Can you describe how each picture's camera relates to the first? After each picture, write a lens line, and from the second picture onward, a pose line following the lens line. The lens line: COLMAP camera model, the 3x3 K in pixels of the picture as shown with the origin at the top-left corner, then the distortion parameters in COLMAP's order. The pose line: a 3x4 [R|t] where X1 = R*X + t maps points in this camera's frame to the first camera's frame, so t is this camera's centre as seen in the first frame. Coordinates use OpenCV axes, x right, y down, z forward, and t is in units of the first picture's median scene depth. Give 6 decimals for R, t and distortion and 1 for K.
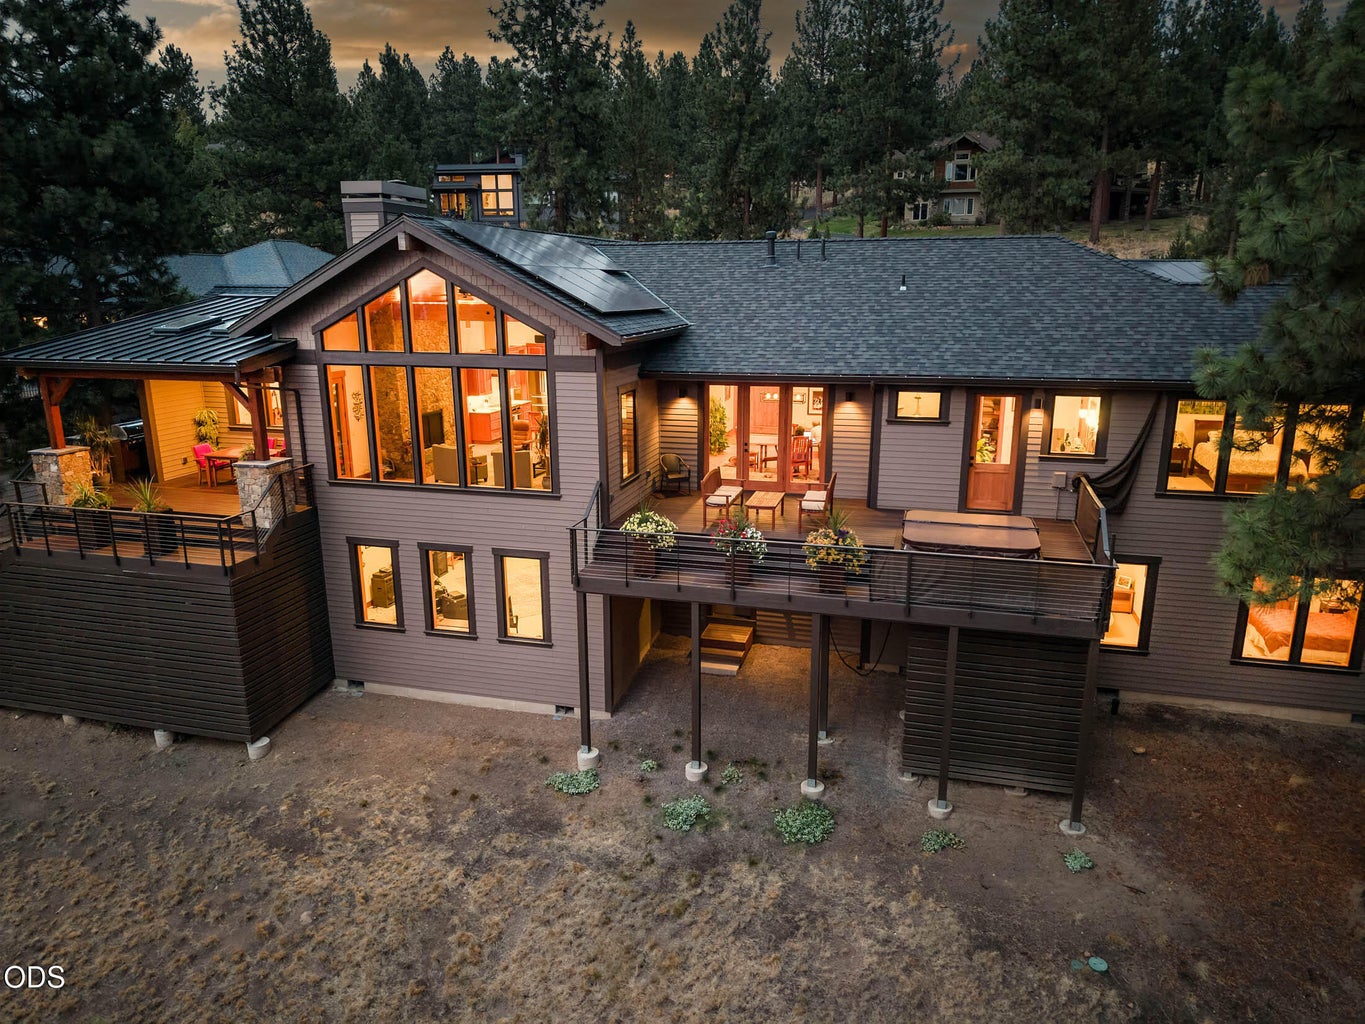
lens RADIAL K [[913.0, 0, 682.0], [0, 913.0, 512.4], [0, 0, 1]] dist [0.027052, -0.026978]
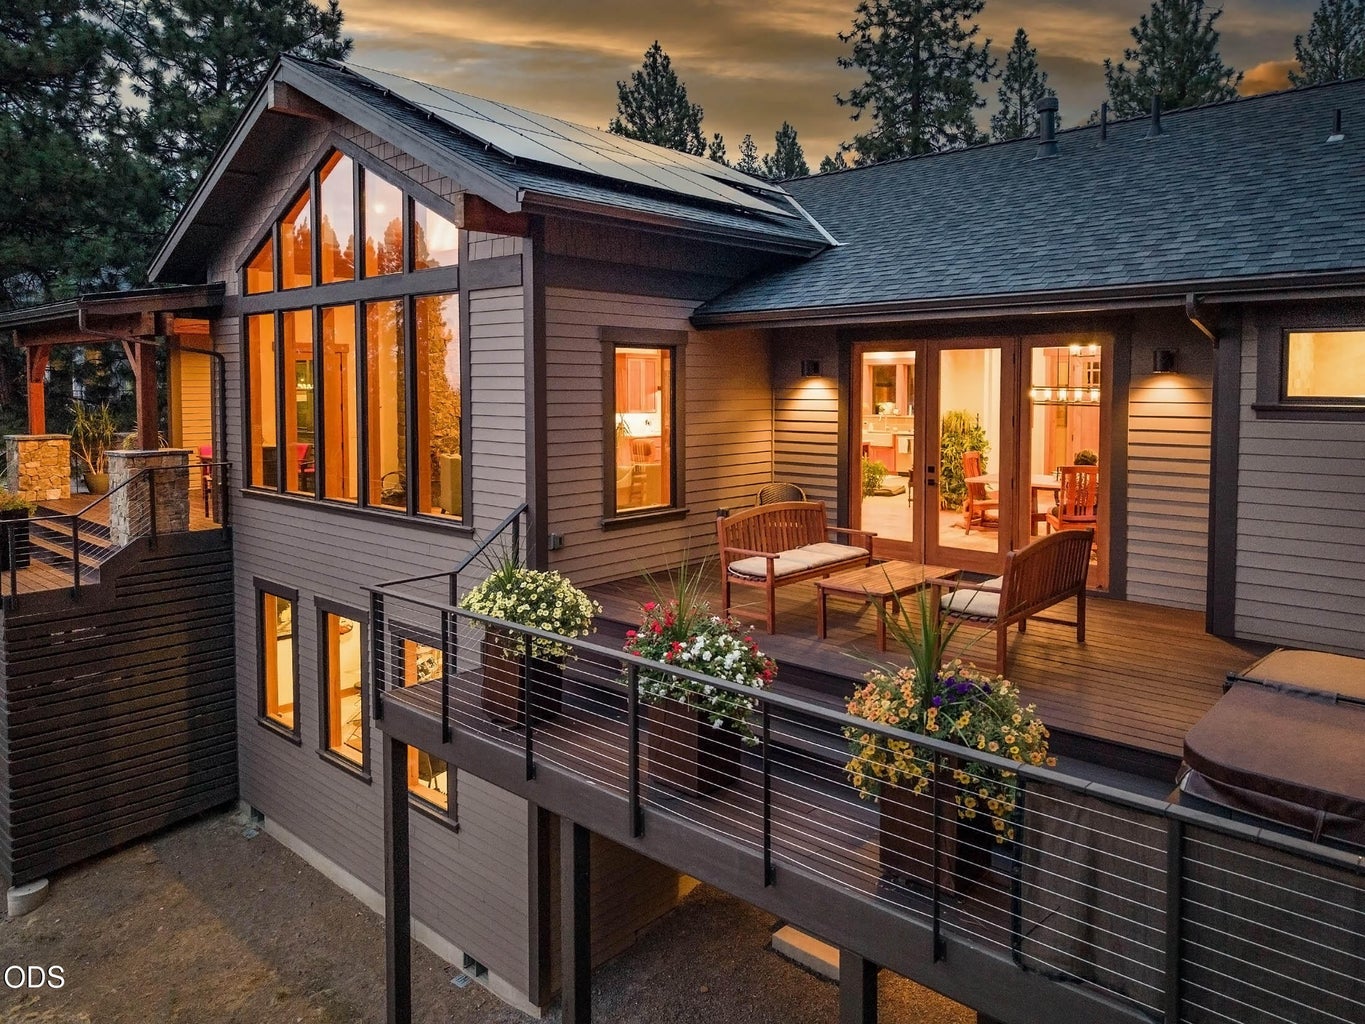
lens RADIAL K [[956.0, 0, 605.4], [0, 956.0, 418.5], [0, 0, 1]] dist [-0.000745, -0.000042]
pose [[0.870605, 0.013890, -0.491786, 0.183483], [-0.108028, 0.980604, -0.163544, 0.000238], [0.479976, 0.195509, 0.855219, 0.521628]]
